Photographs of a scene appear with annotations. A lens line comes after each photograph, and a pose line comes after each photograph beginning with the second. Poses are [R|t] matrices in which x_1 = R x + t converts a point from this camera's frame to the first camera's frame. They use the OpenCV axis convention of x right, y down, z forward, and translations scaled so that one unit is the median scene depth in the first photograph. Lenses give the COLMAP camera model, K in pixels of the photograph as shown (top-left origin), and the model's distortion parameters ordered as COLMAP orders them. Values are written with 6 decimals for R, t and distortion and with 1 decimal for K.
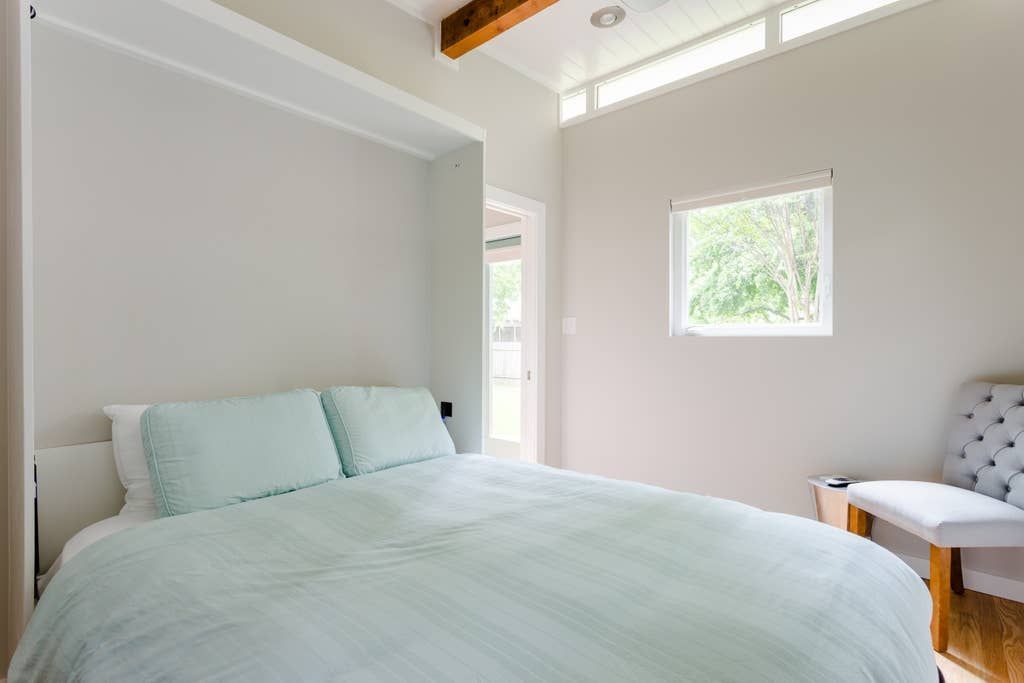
lens RADIAL K [[478.9, 0, 510.1], [0, 478.9, 343.4], [0, 0, 1]] dist [0.008062, 0.000425]
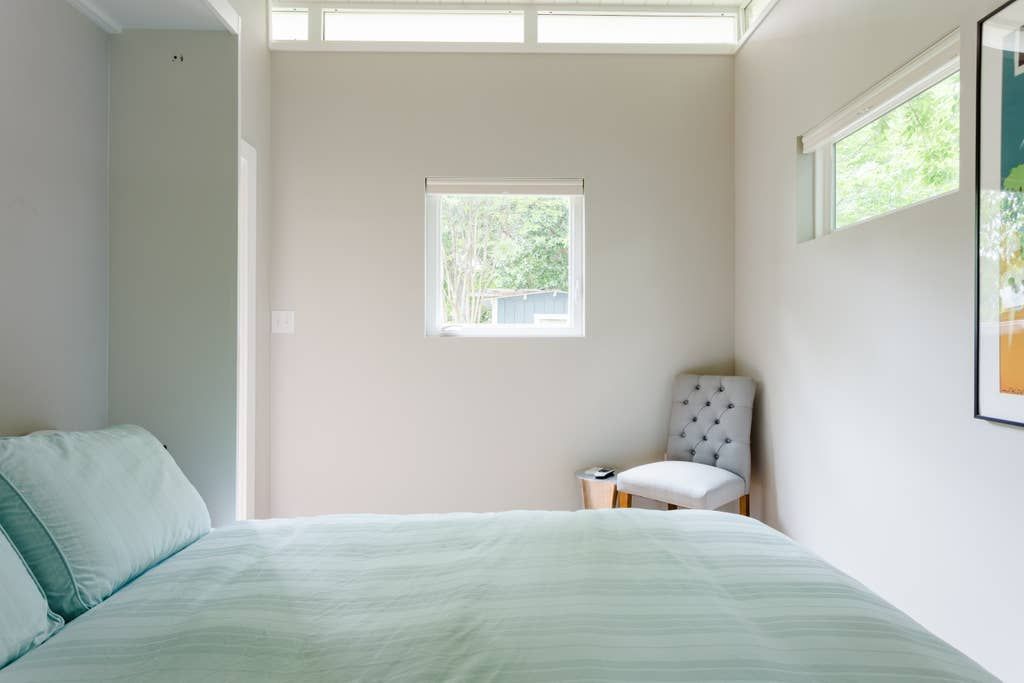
lens RADIAL K [[561.0, 0, 508.9], [0, 561.0, 344.2], [0, 0, 1]] dist [0.002566, 0.001112]
pose [[0.748947, -0.006804, 0.662595, -0.332135], [0.007176, 0.999972, 0.002157, -0.004209], [-0.662591, 0.003139, 0.748975, 0.222903]]
